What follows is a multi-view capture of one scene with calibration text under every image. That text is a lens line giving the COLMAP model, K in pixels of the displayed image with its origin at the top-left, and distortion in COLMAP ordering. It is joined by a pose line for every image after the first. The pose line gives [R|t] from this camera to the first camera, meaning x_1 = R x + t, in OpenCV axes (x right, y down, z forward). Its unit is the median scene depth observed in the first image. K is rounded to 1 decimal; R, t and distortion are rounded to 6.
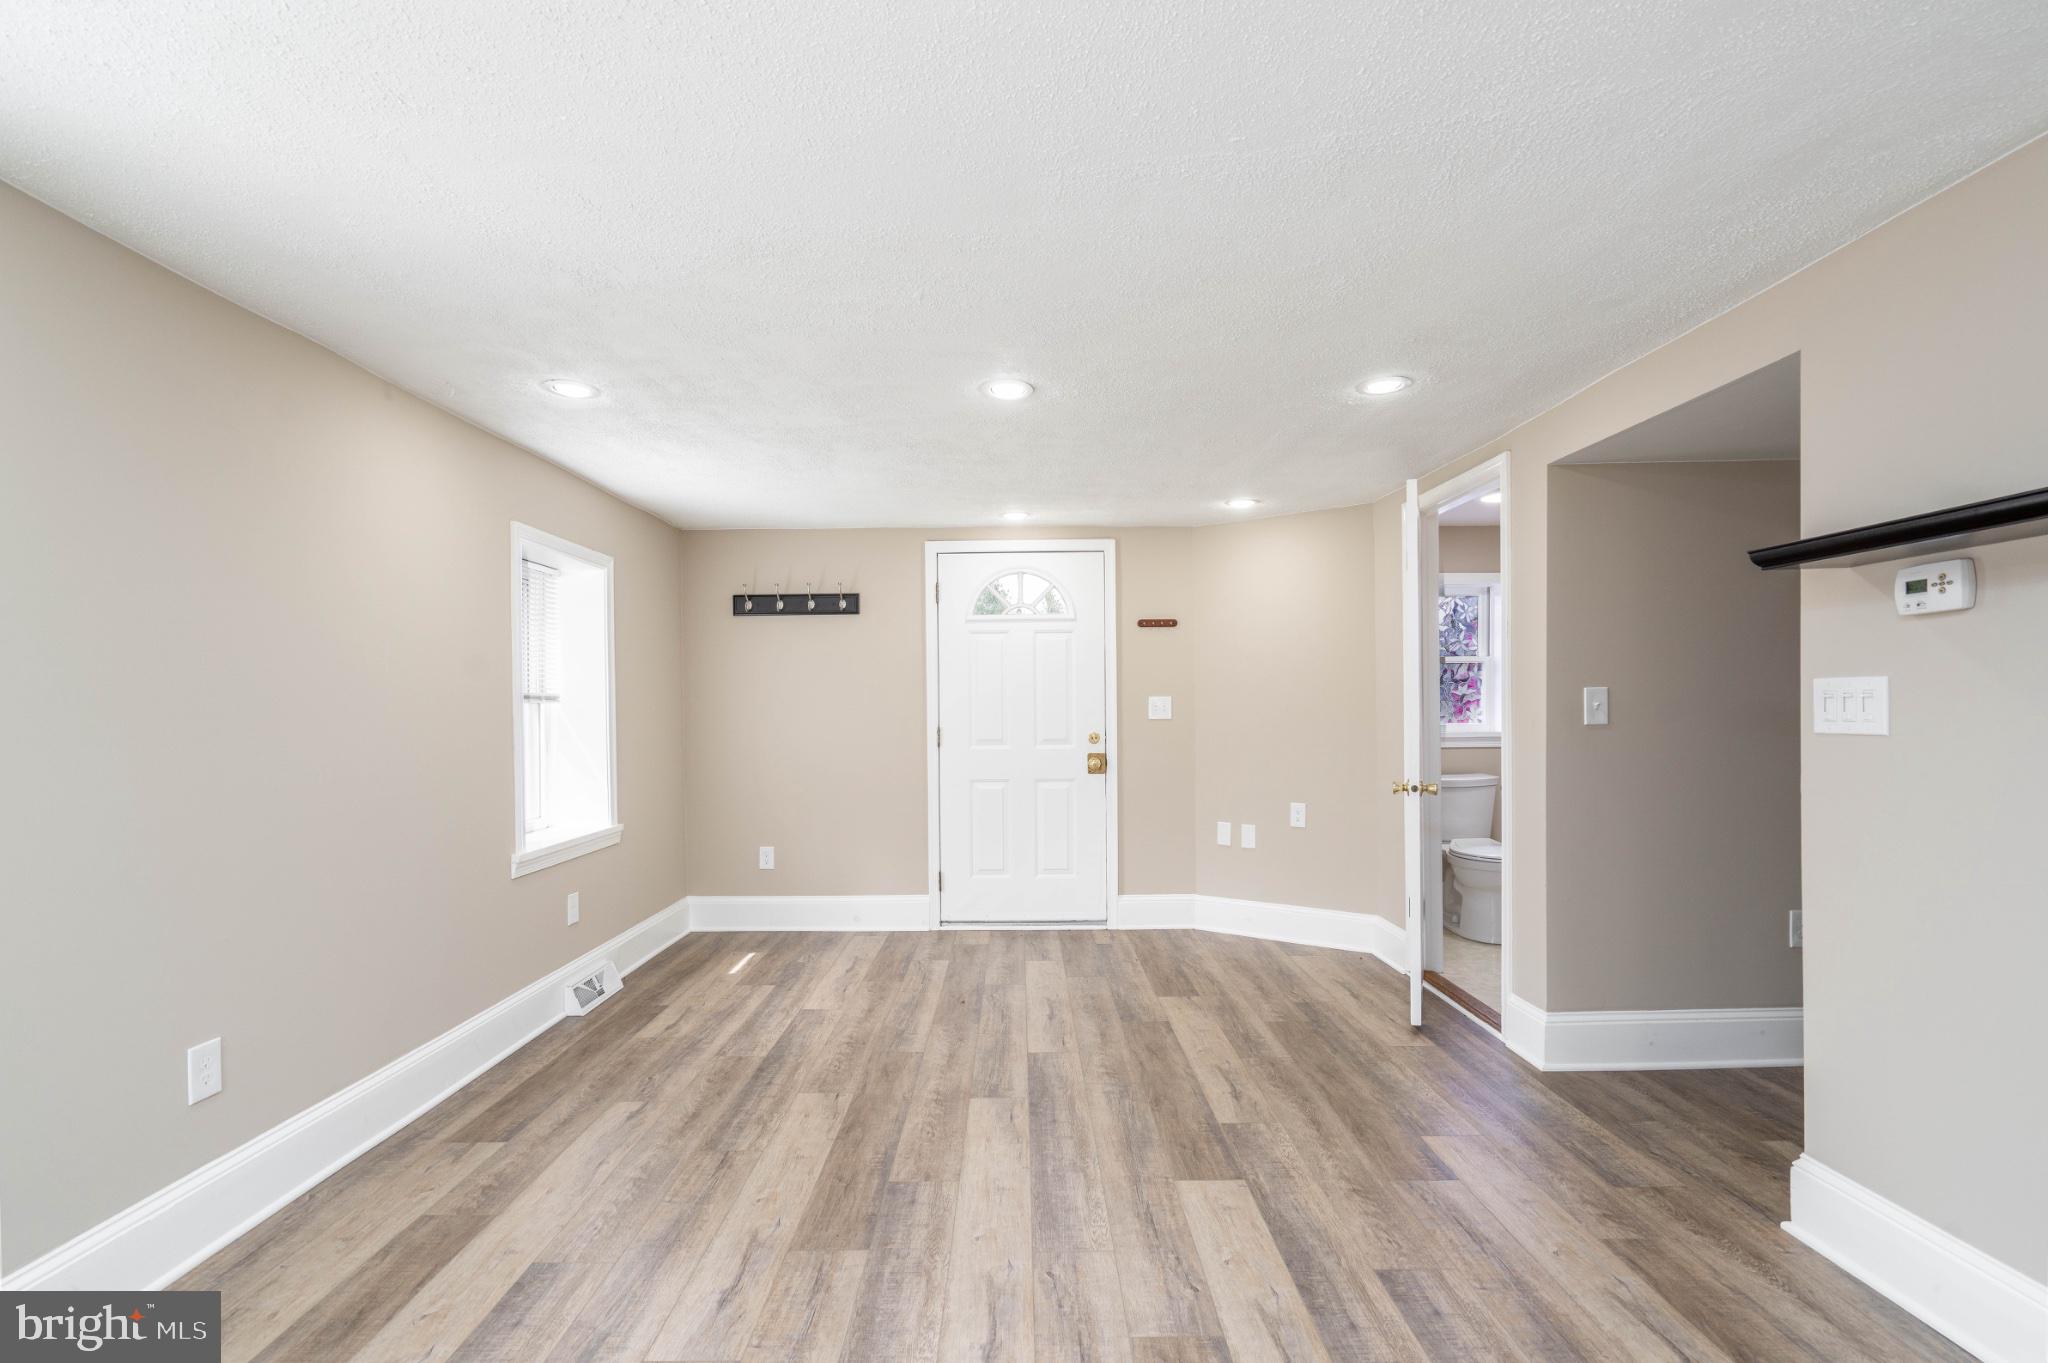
lens RADIAL K [[972.3, 0, 1020.2], [0, 972.3, 697.9], [0, 0, 1]] dist [0.013154, 0.001406]
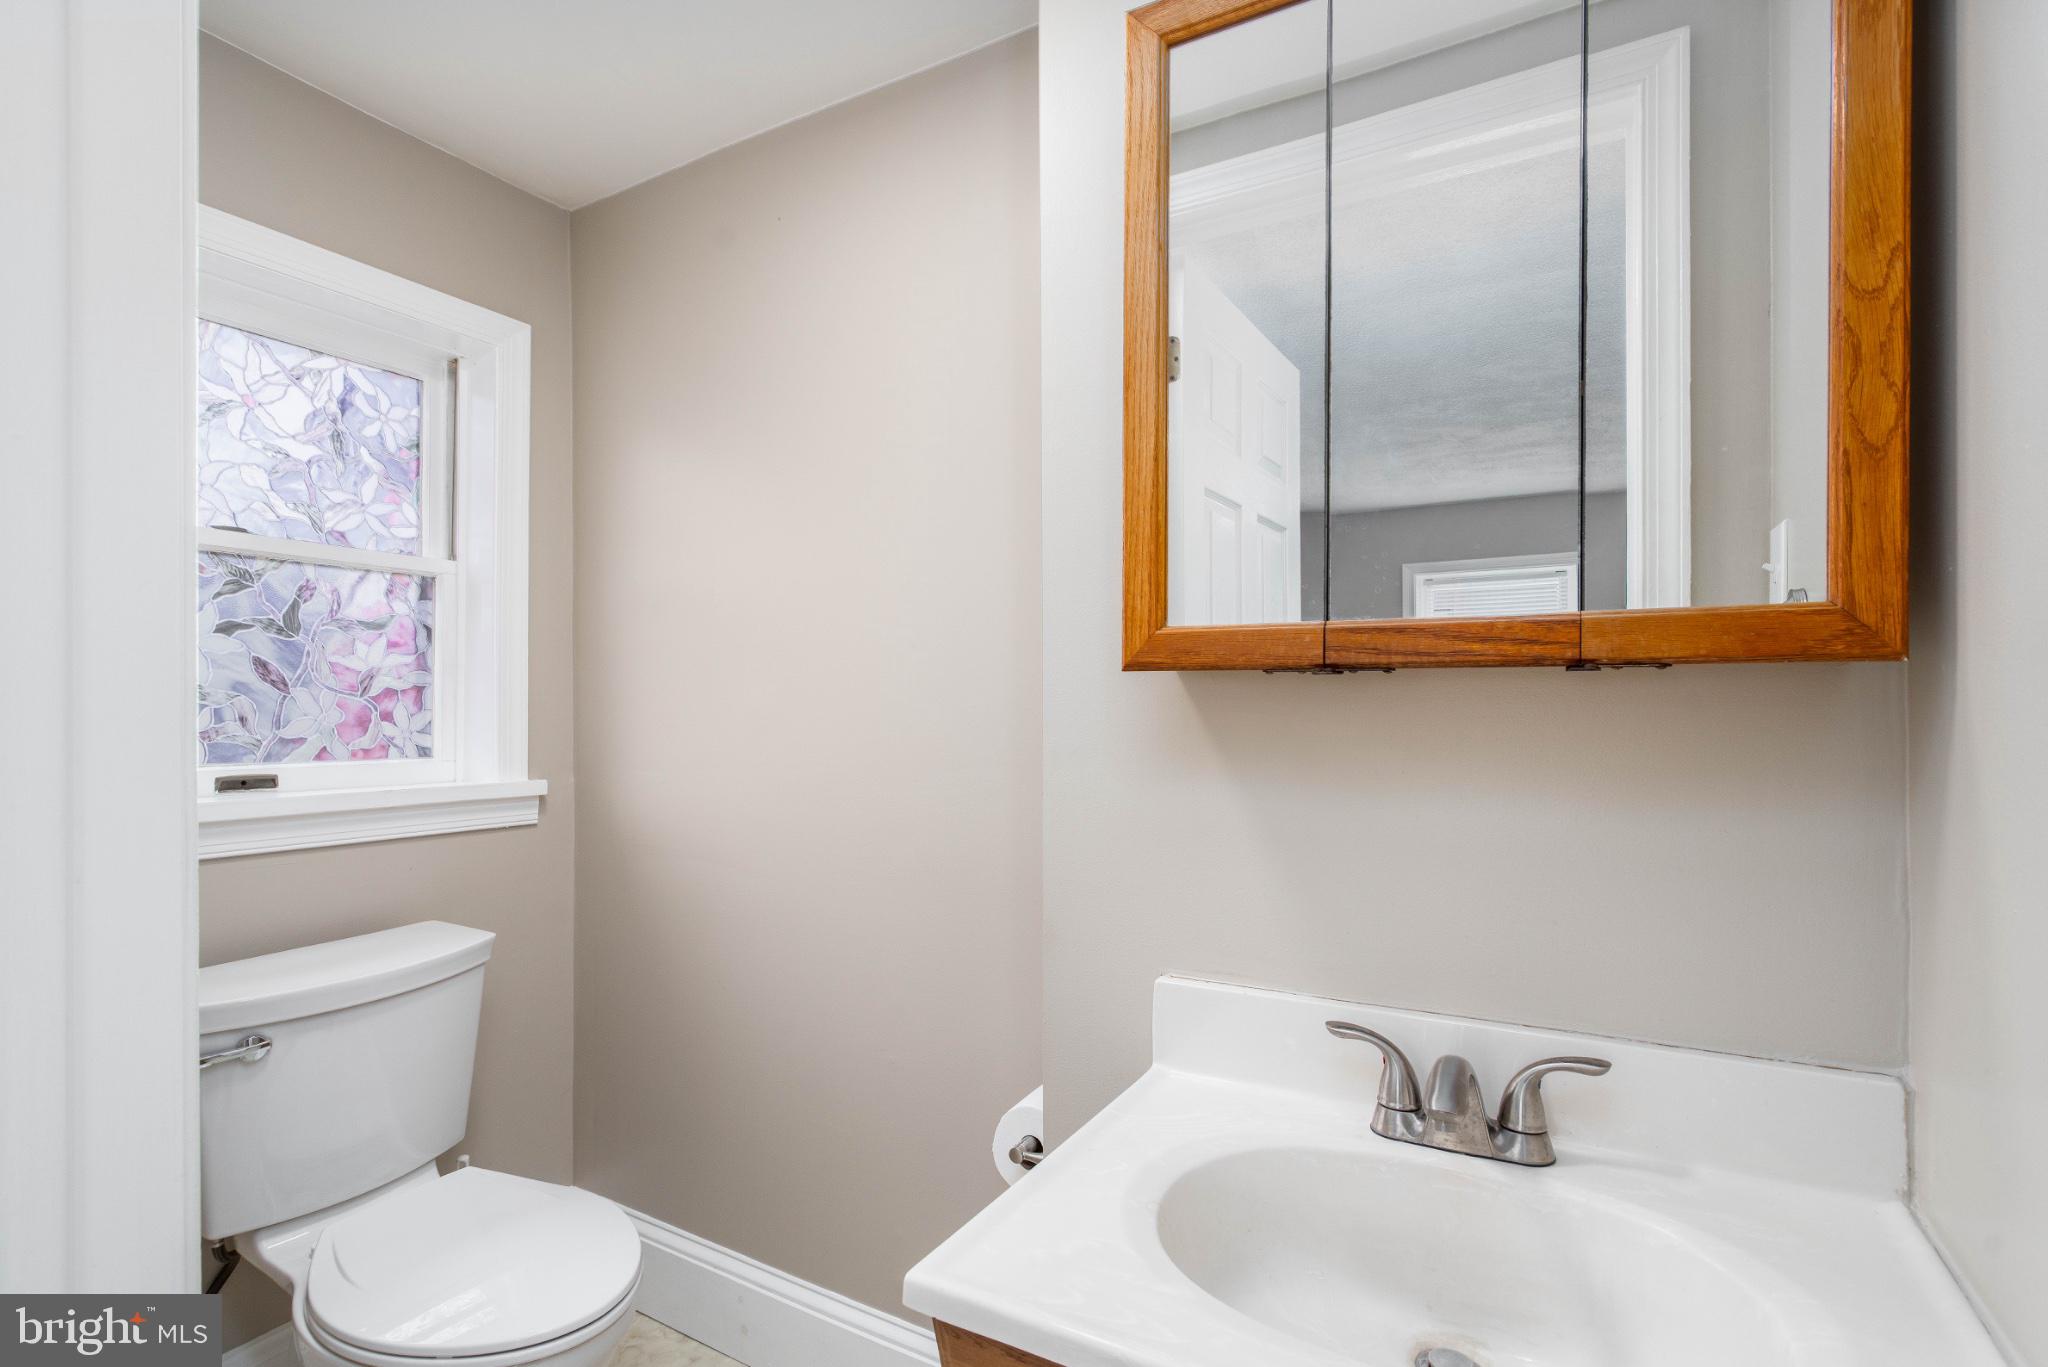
lens RADIAL K [[972.3, 0, 1023.0], [0, 972.3, 701.3], [0, 0, 1]] dist [0.013154, 0.001406]
pose [[0.504755, 0.012611, 0.863171, 0.375093], [-0.012988, 0.999891, -0.007013, 0.008435], [-0.863165, -0.007671, 0.504863, 0.858058]]
